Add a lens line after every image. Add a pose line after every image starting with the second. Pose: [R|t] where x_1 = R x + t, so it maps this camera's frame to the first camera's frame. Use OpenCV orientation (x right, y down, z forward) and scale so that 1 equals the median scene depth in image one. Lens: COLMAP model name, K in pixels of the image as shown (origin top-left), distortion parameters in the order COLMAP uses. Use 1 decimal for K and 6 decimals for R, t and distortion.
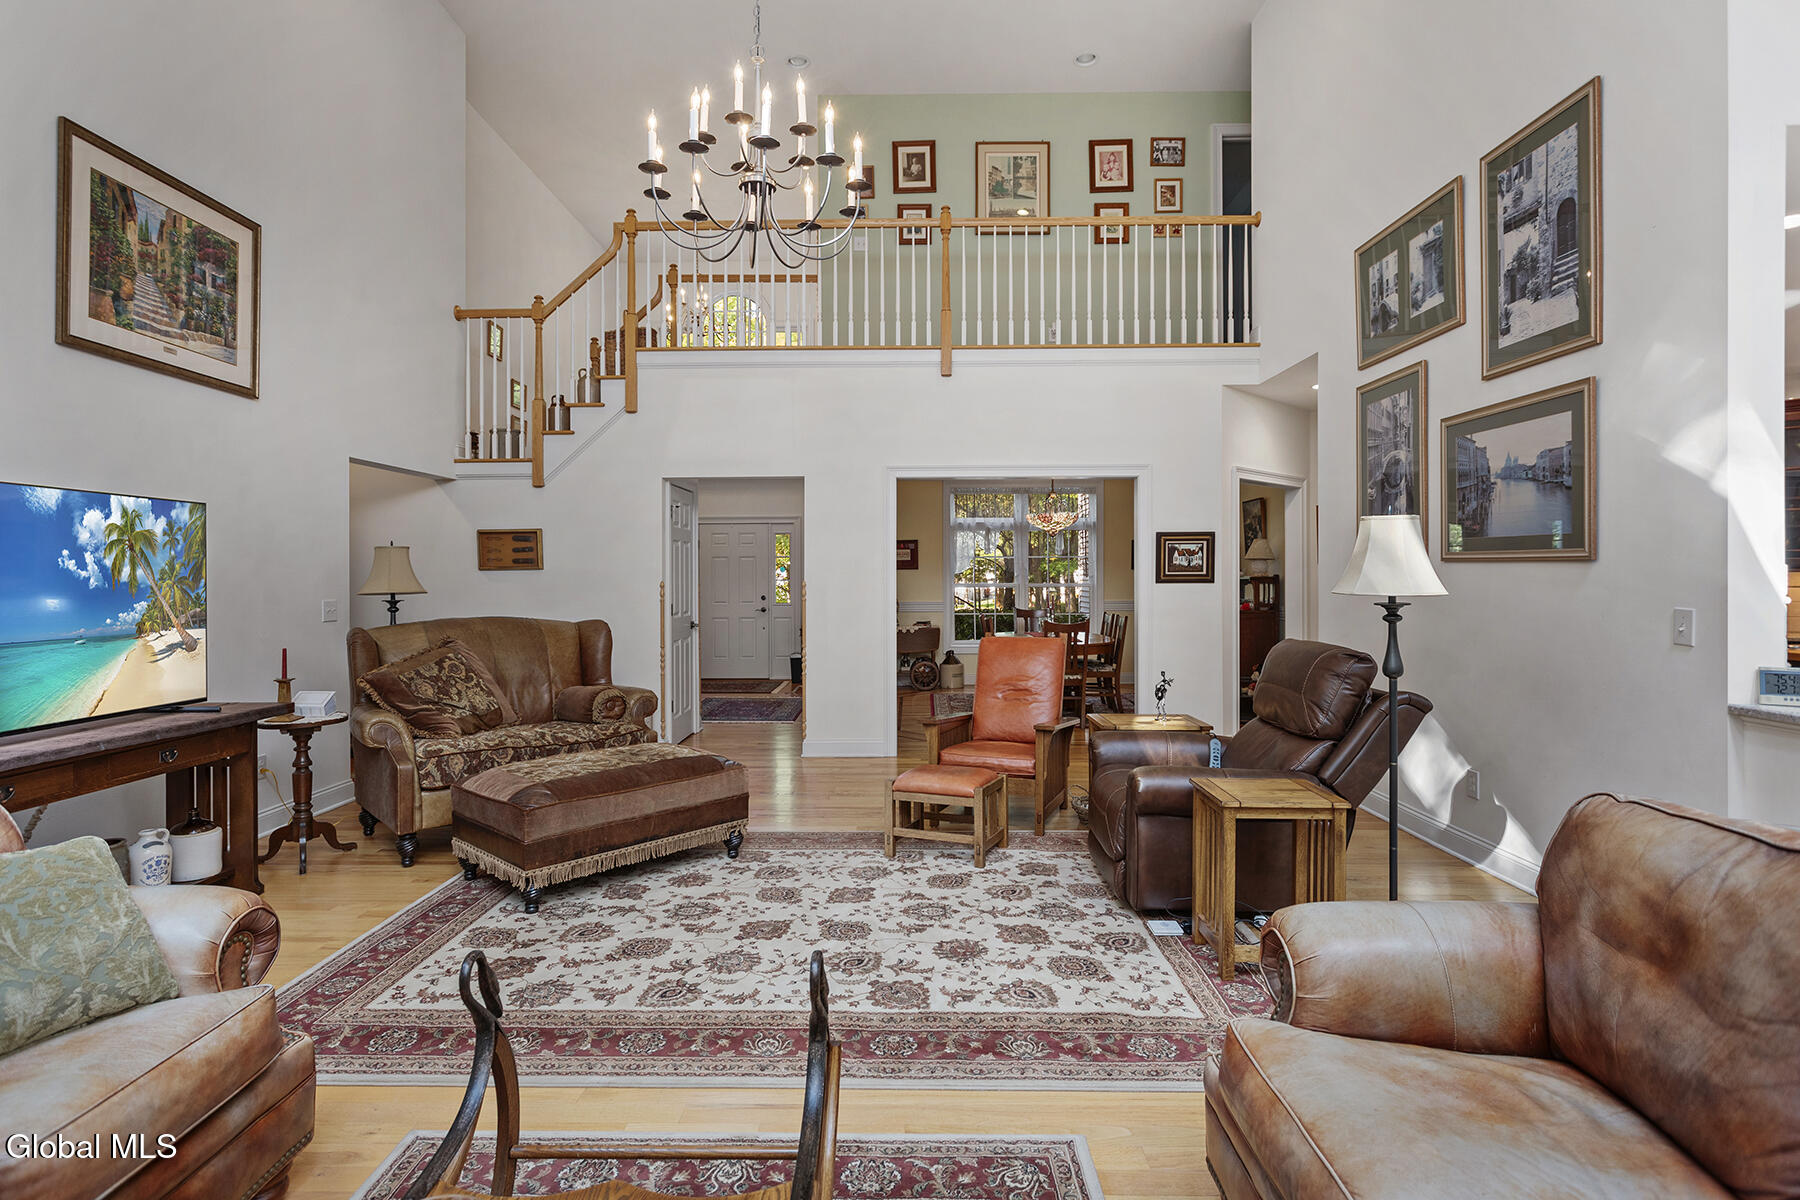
lens RADIAL K [[902.6, 0, 899.8], [0, 902.6, 590.8], [0, 0, 1]] dist [-0.002271, -0.000086]
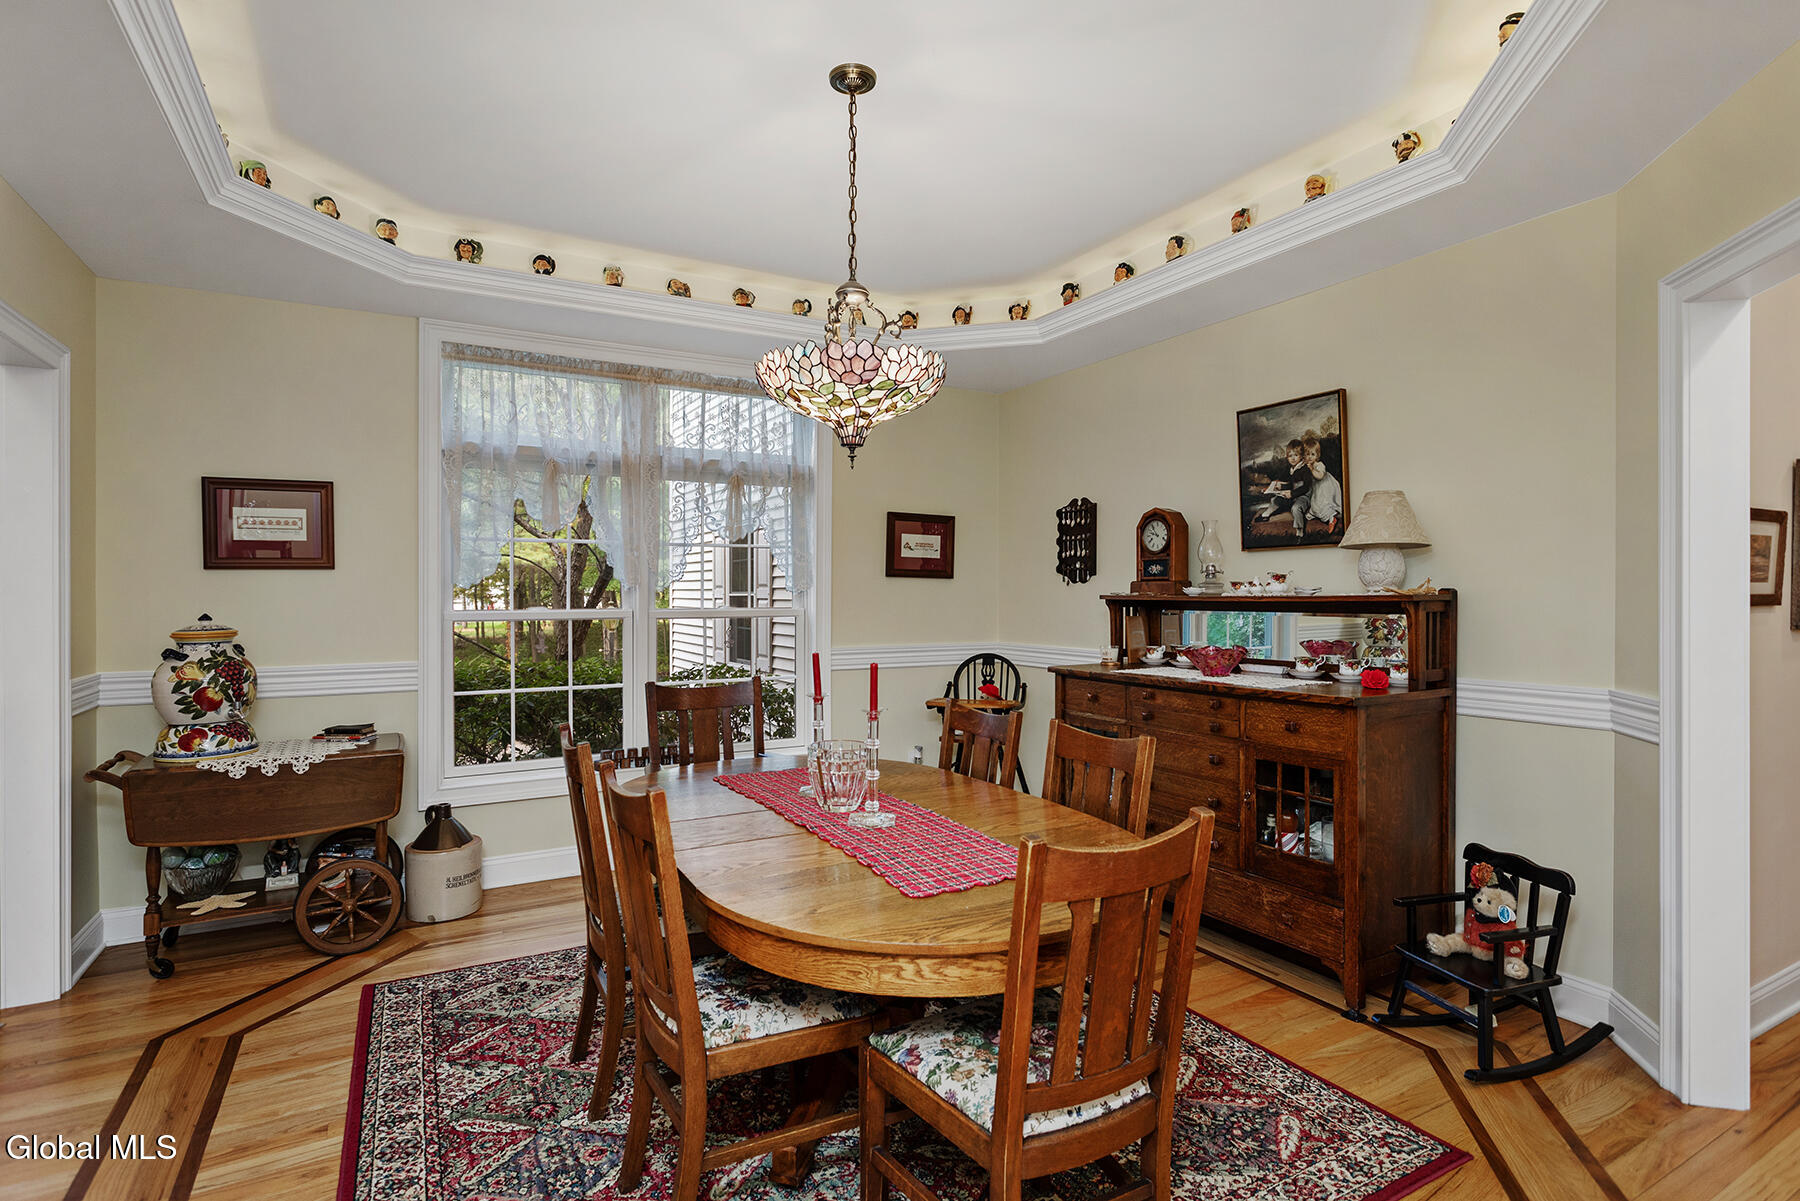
lens RADIAL K [[902.6, 0, 902.6], [0, 902.6, 598.1], [0, 0, 1]] dist [-0.002271, -0.000086]
pose [[0.863464, 0.001490, 0.504408, 0.035103], [0.003658, 0.999951, -0.009215, -0.009042], [-0.504397, 0.009802, 0.863416, 0.613992]]
